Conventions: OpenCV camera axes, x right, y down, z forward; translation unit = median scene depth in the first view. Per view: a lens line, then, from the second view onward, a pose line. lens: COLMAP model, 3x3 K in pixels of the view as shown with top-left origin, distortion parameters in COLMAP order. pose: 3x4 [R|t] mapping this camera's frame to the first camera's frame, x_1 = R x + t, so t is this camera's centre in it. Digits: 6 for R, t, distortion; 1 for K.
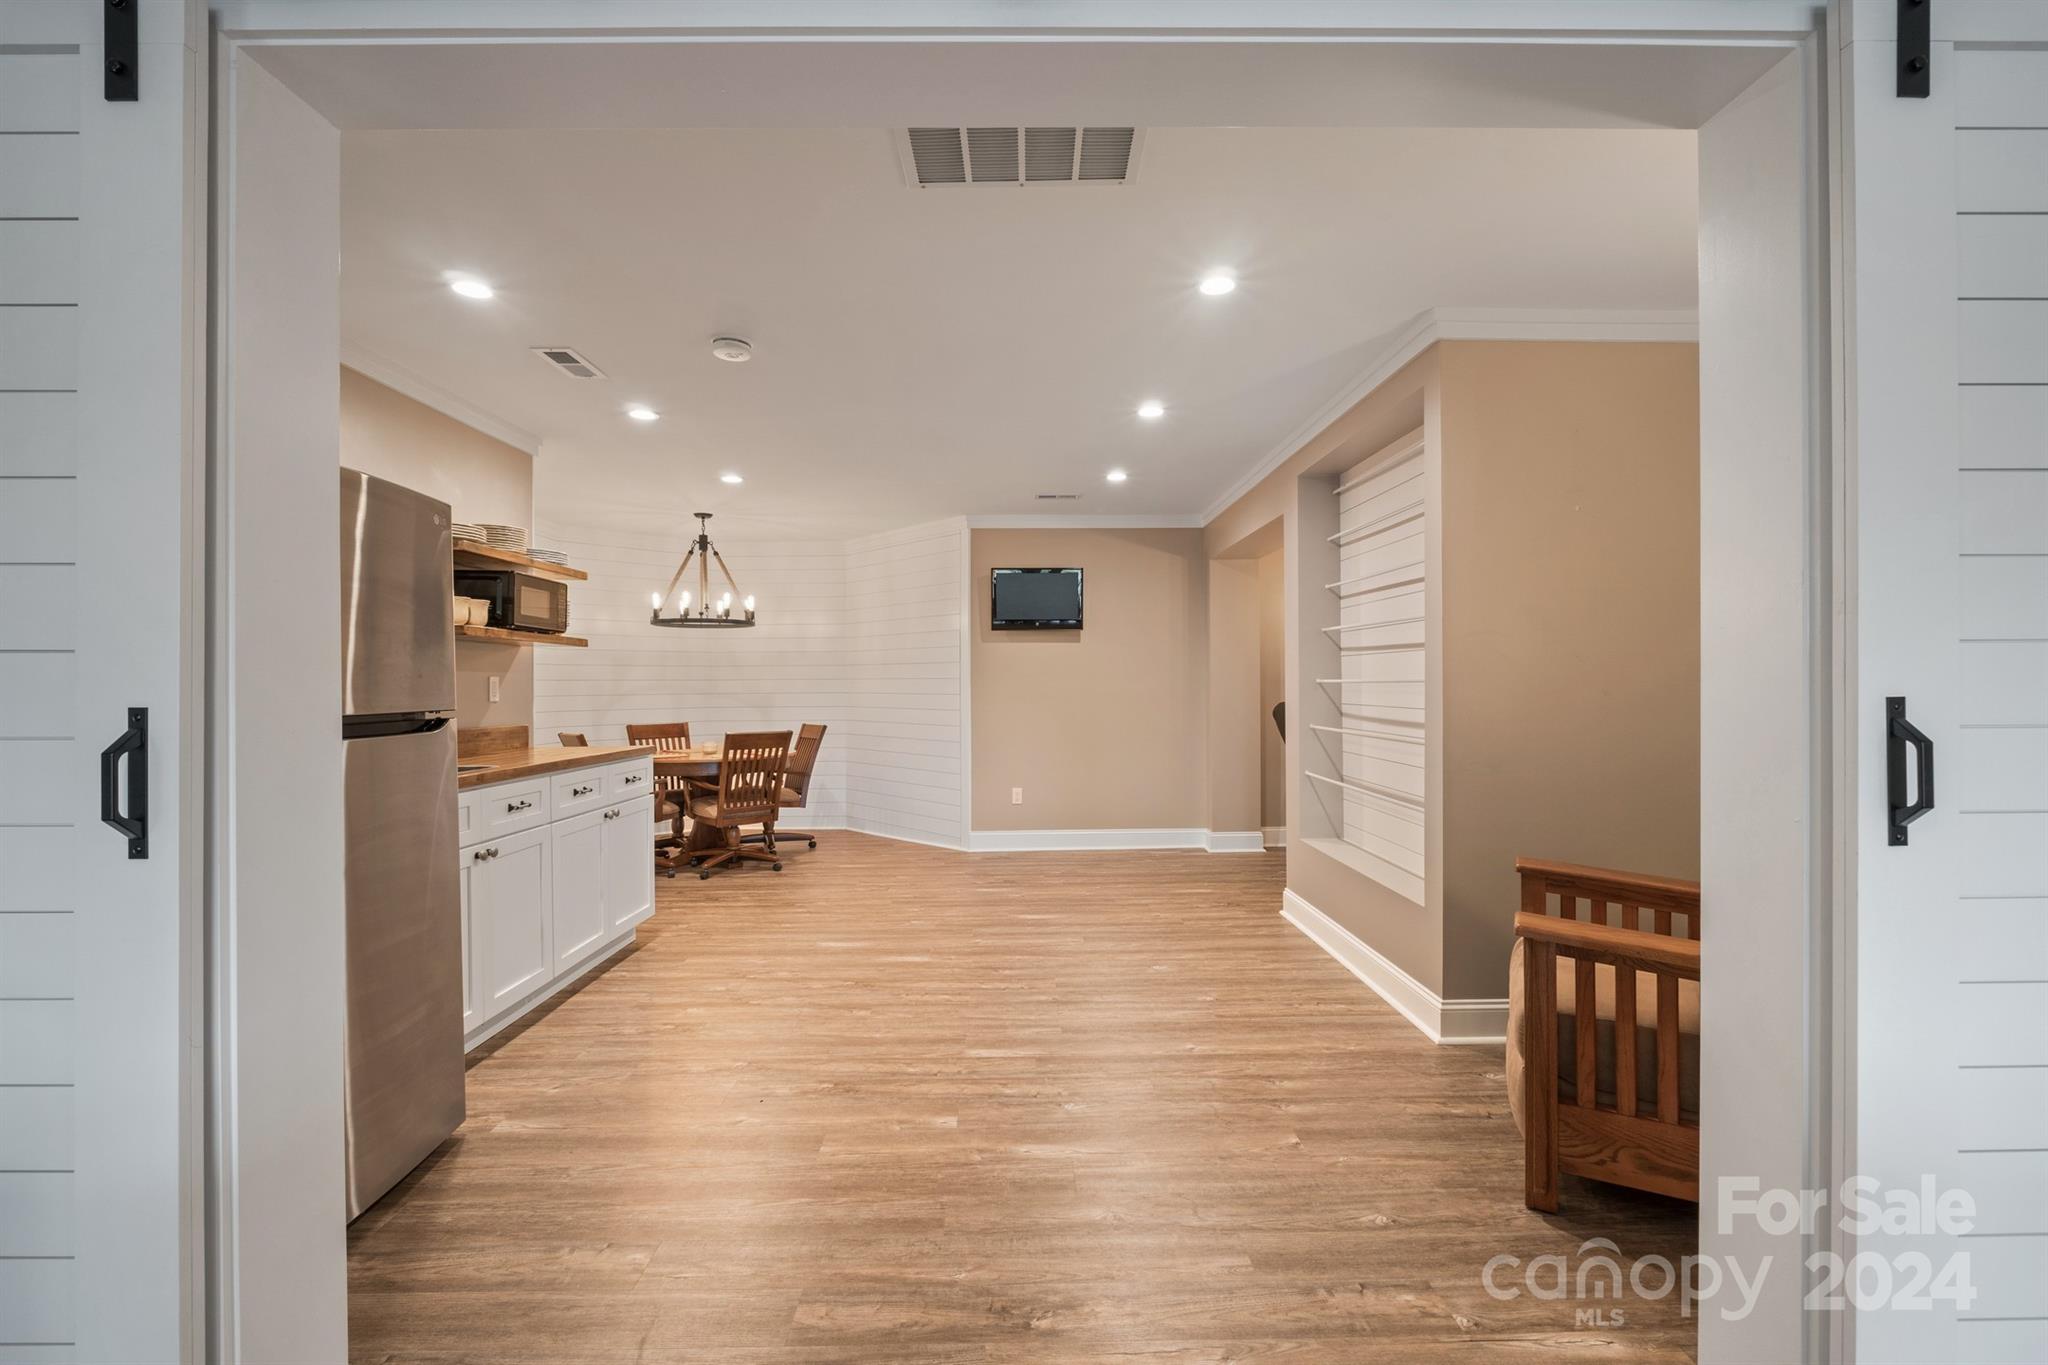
lens RADIAL K [[861.5, 0, 1020.9], [0, 861.5, 682.9], [0, 0, 1]] dist [-0.008197, -0.000814]
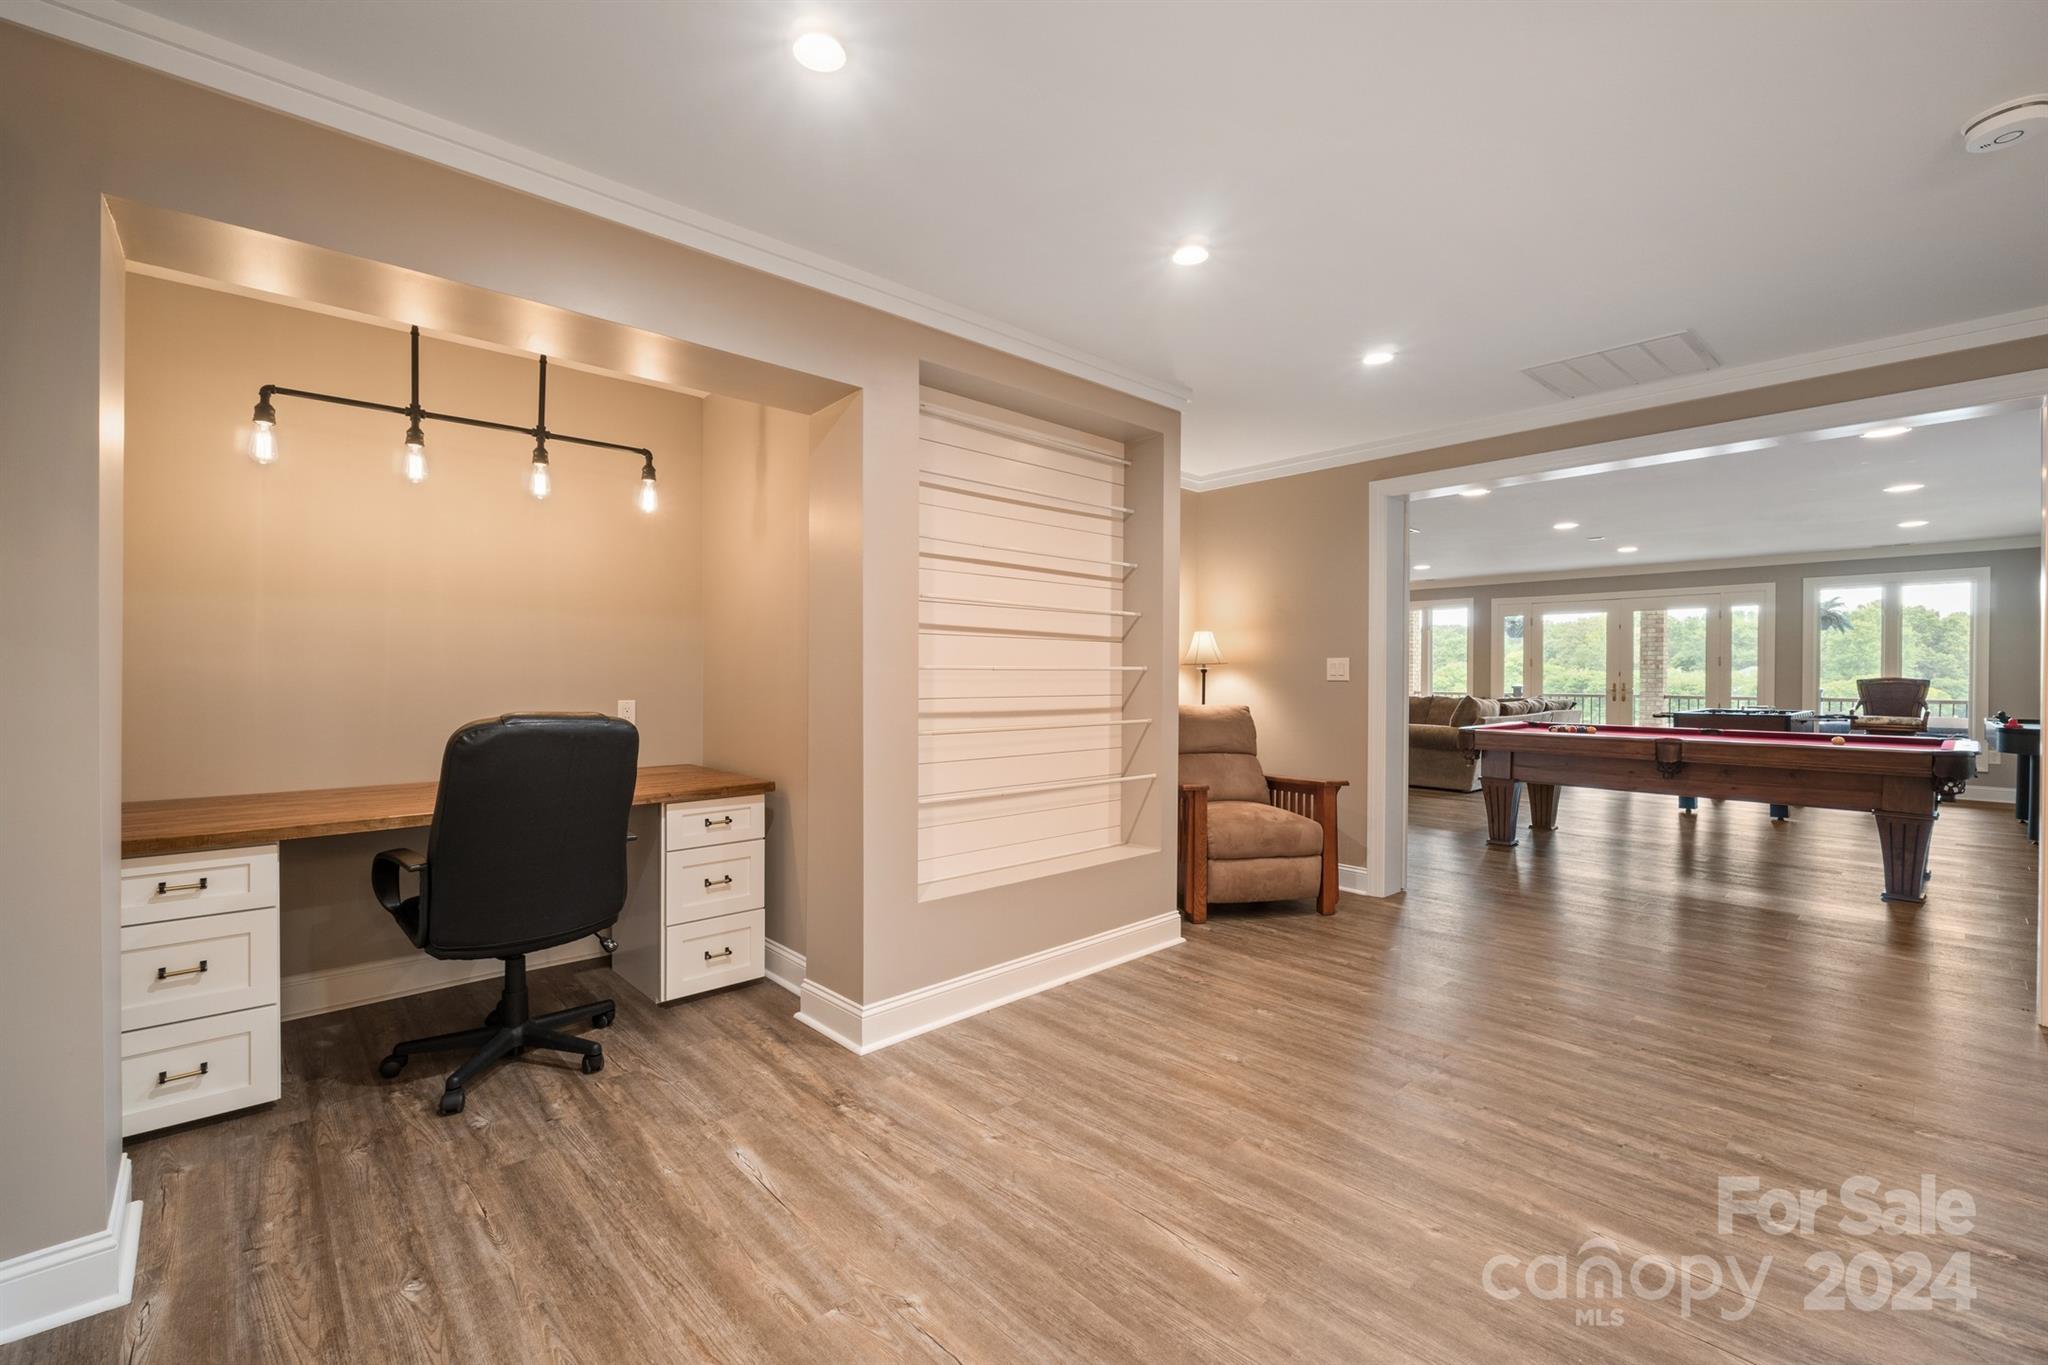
lens RADIAL K [[861.5, 0, 1019.2], [0, 861.5, 675.4], [0, 0, 1]] dist [-0.008197, -0.000814]
pose [[-0.663796, 0.003664, 0.747905, -0.283612], [0.002991, 0.999993, -0.002244, 0.007709], [-0.747908, 0.000748, -0.663802, 1.711205]]
